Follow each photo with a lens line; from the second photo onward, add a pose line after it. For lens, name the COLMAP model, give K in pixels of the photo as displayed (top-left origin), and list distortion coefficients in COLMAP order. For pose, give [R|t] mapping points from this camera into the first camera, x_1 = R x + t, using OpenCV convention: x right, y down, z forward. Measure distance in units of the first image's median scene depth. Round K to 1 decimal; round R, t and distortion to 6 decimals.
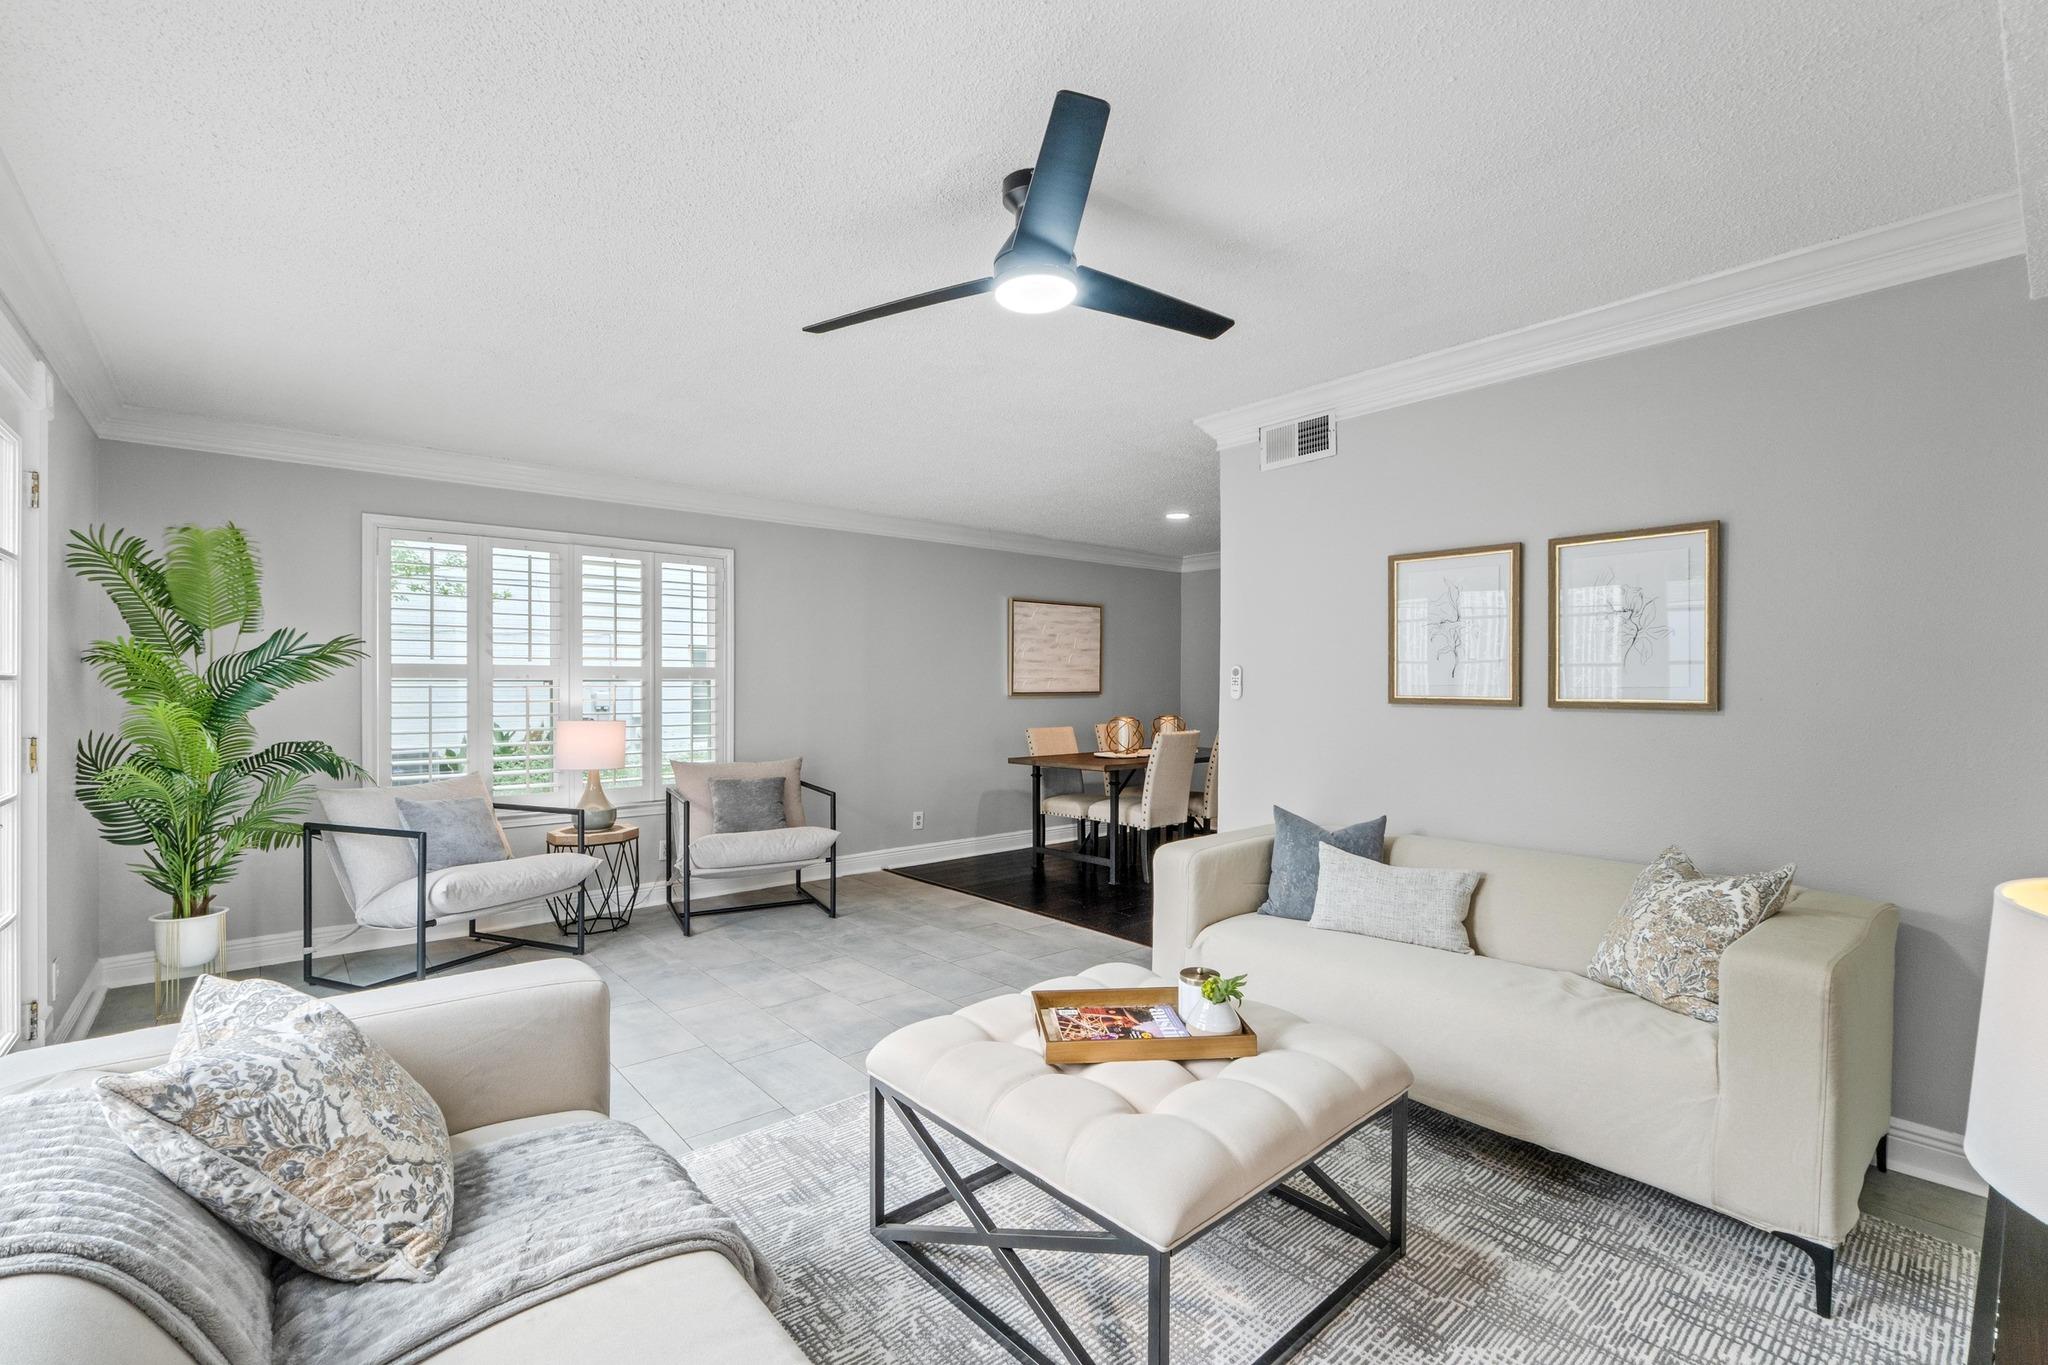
lens RADIAL K [[879.8, 0, 1010.1], [0, 879.8, 683.7], [0, 0, 1]] dist [-0.003569, -0.000631]
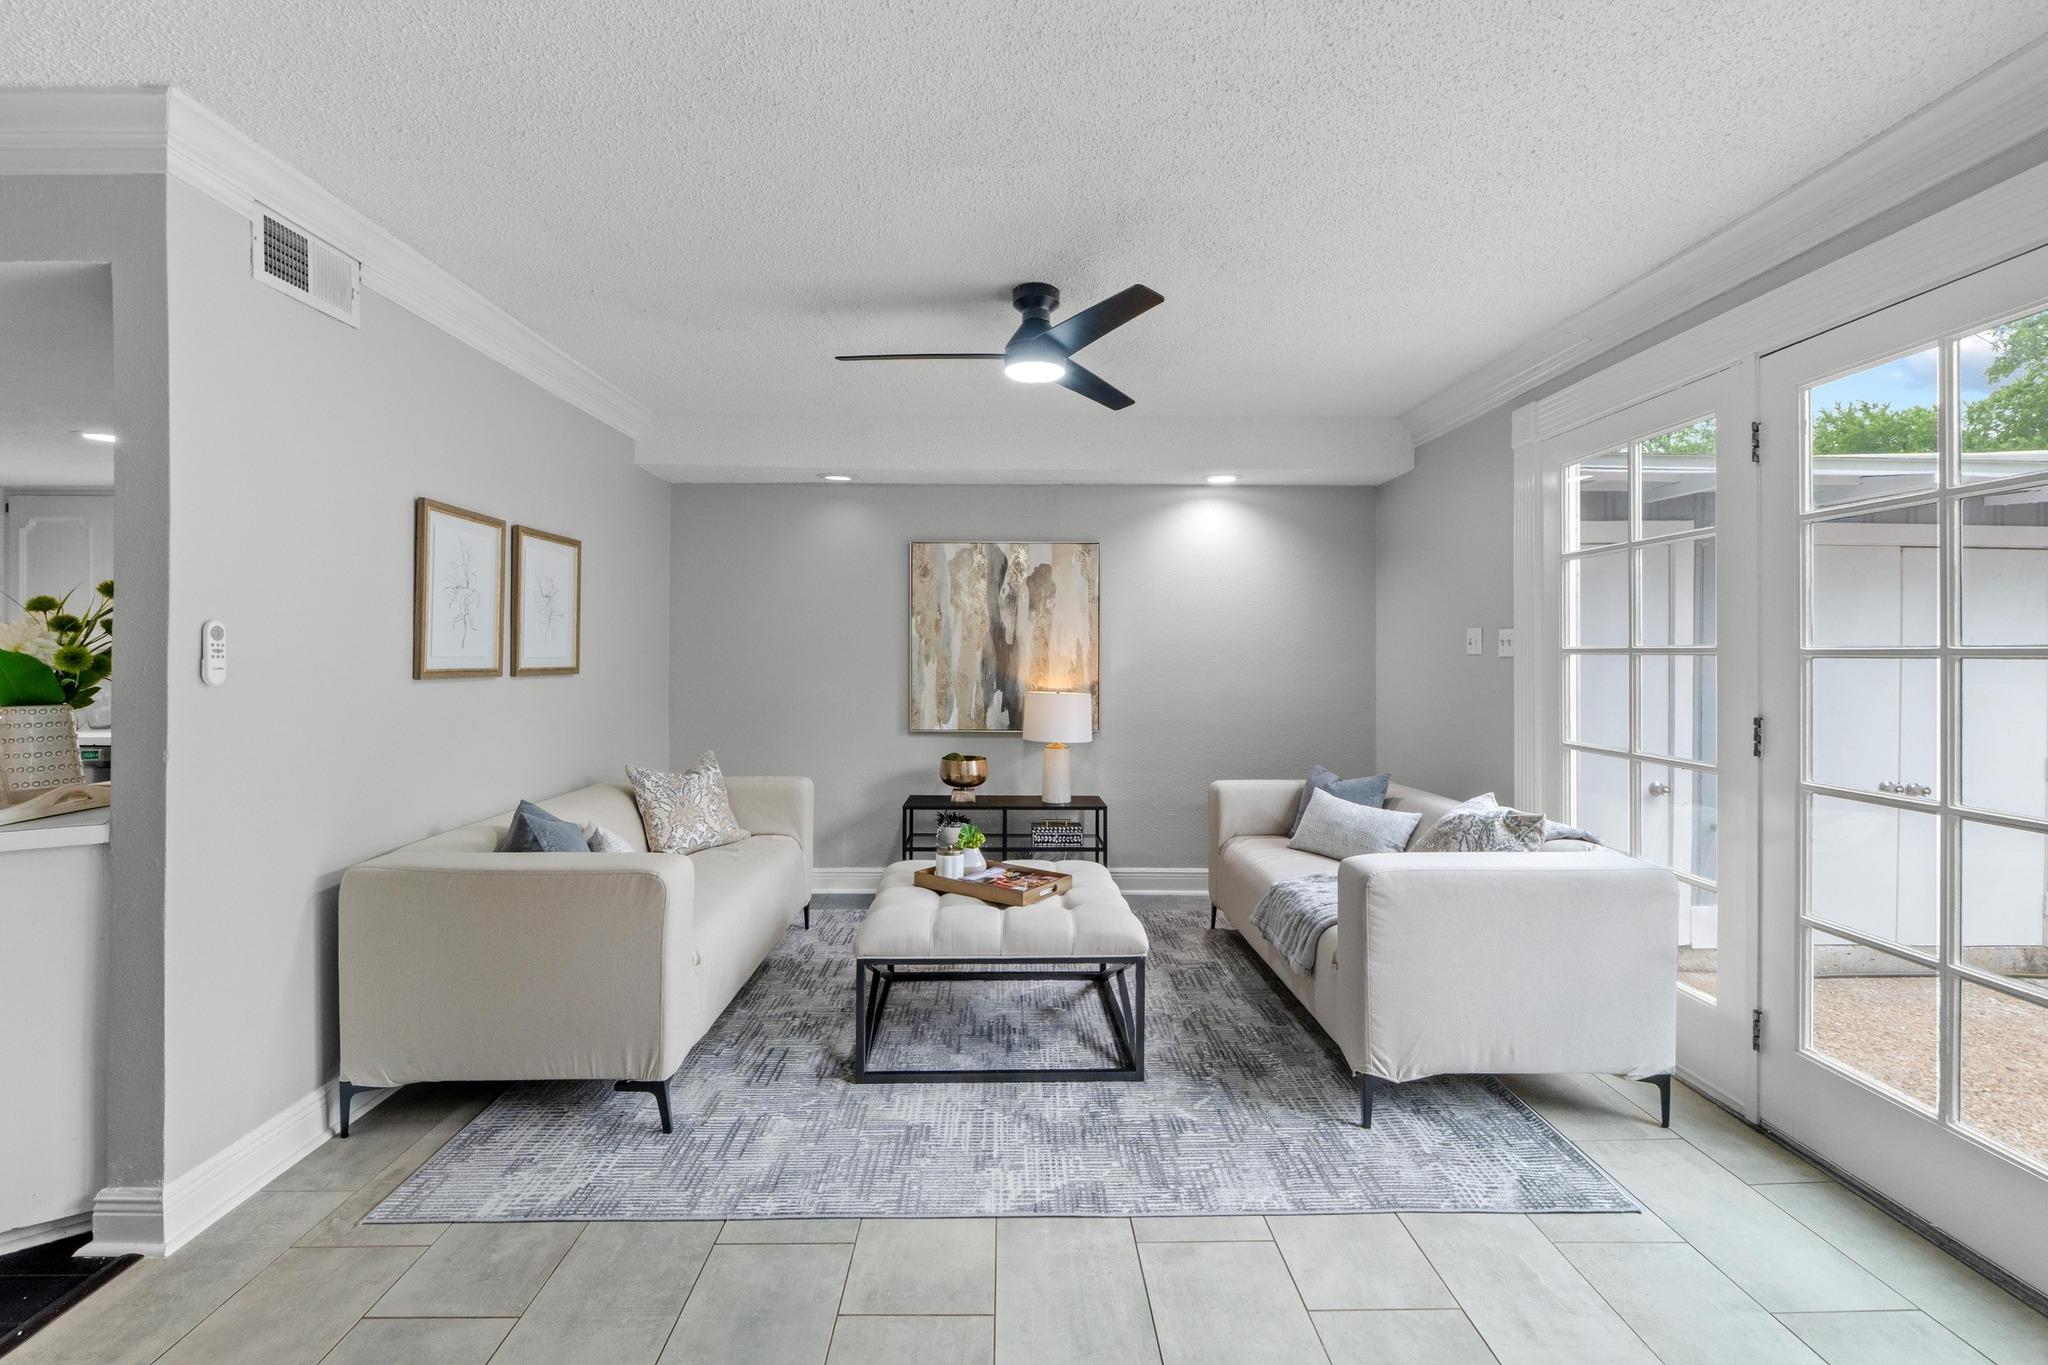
lens RADIAL K [[874.8, 0, 1009.0], [0, 874.8, 654.8], [0, 0, 1]] dist [-0.001970, -0.001349]
pose [[-0.764495, 0.001110, 0.644629, -0.455197], [0.001537, 0.999999, 0.000101, 0.000908], [-0.644628, 0.001069, -0.764496, 1.148555]]
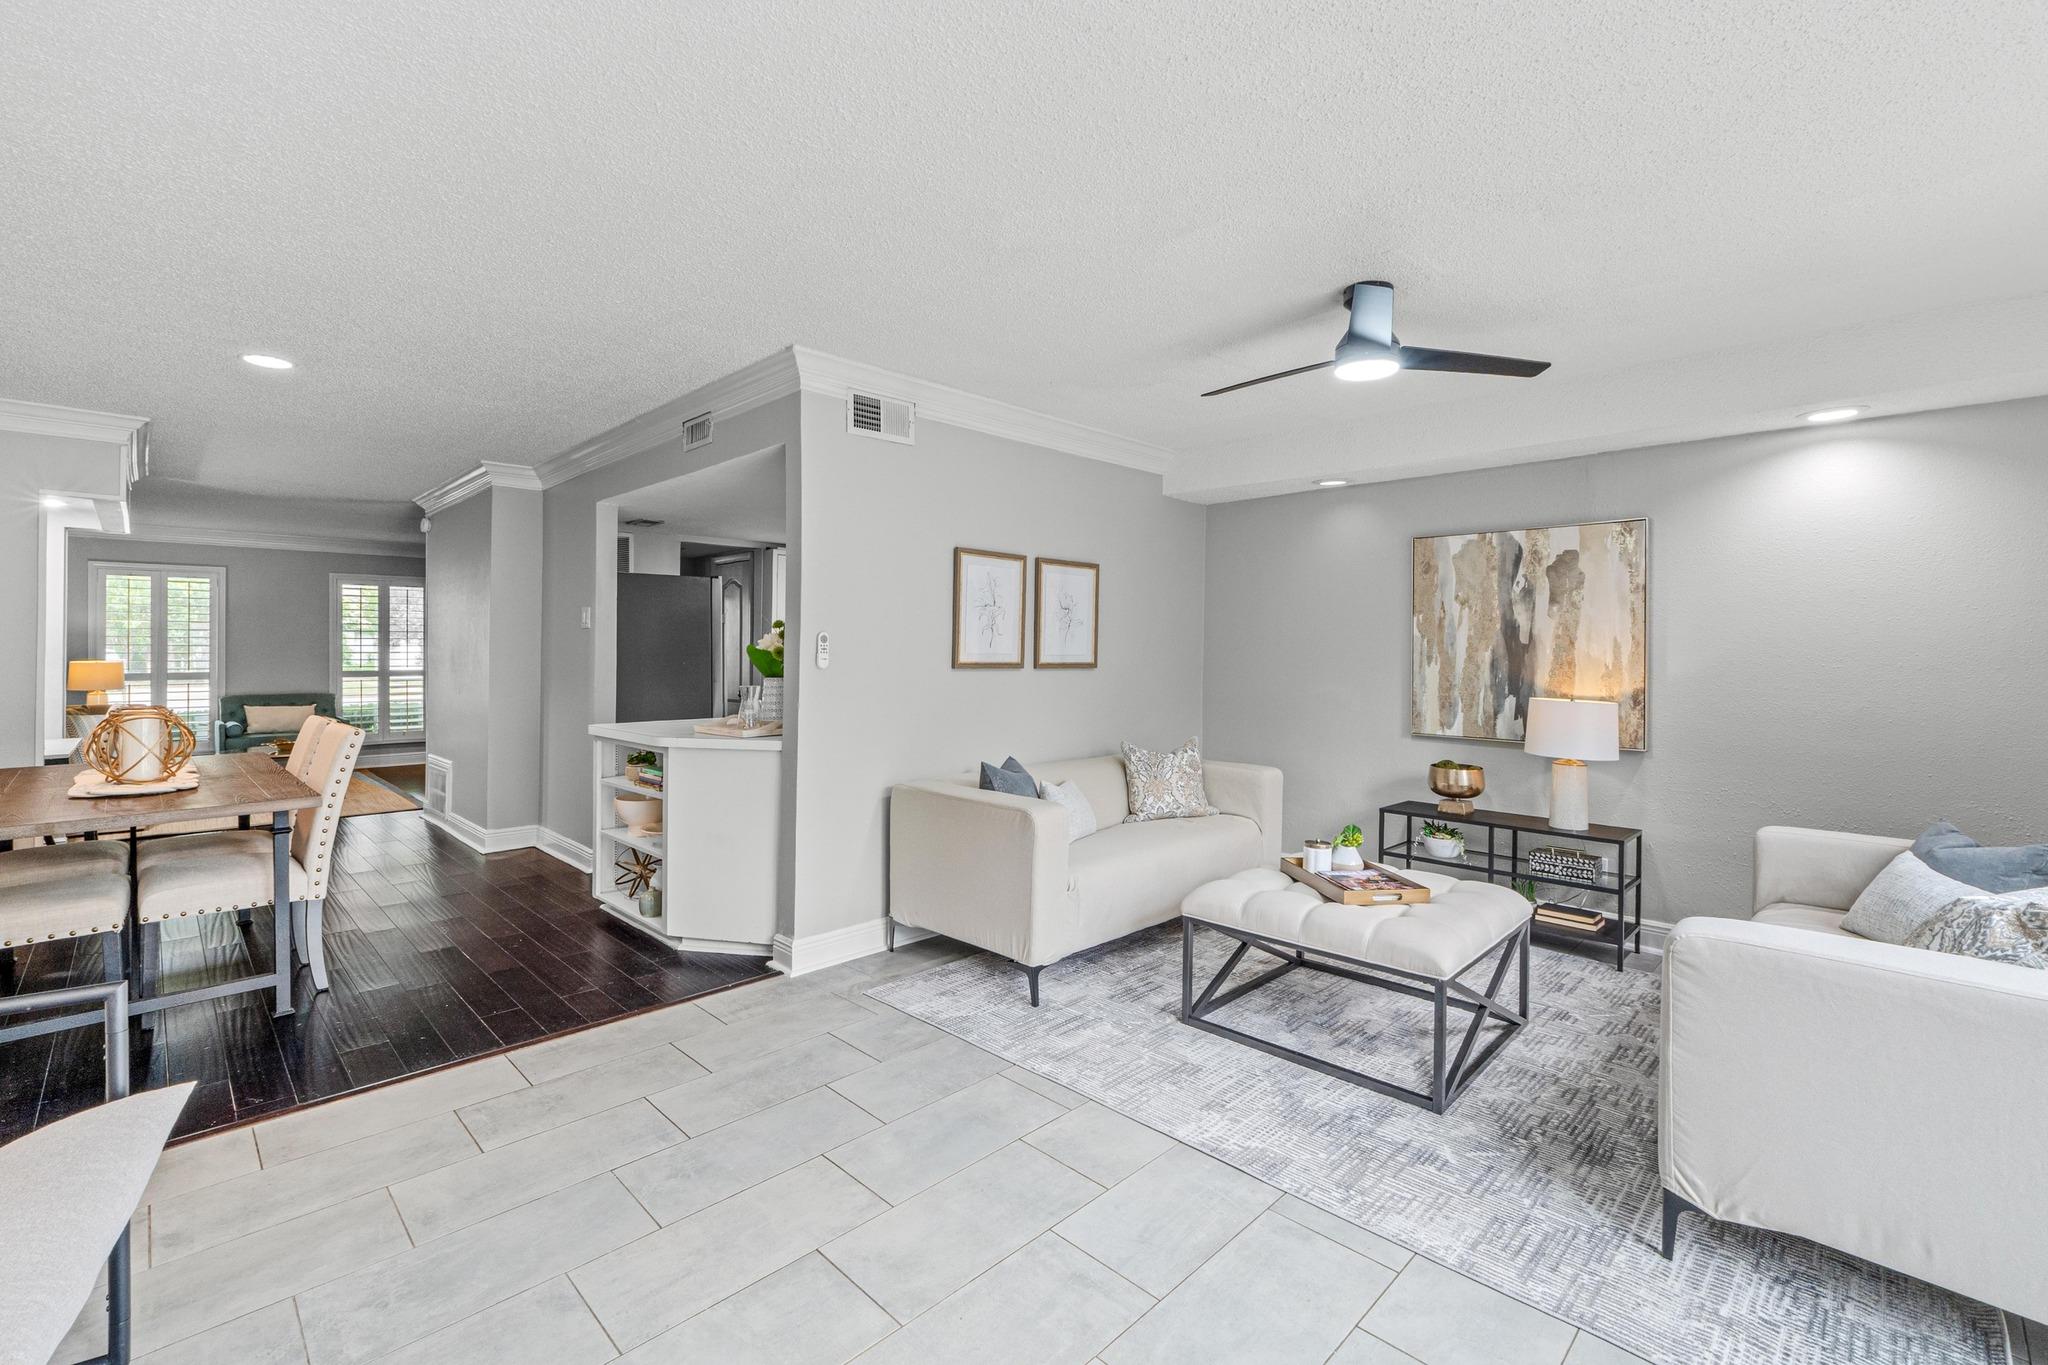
lens RADIAL K [[883.2, 0, 1024.7], [0, 883.2, 646.0], [0, 0, 1]] dist [-0.001336, -0.000164]
pose [[-0.077957, 0.008441, 0.996921, -0.717442], [-0.005242, 0.999947, -0.008877, 0.001911], [-0.996943, -0.005918, -0.077909, 0.906182]]
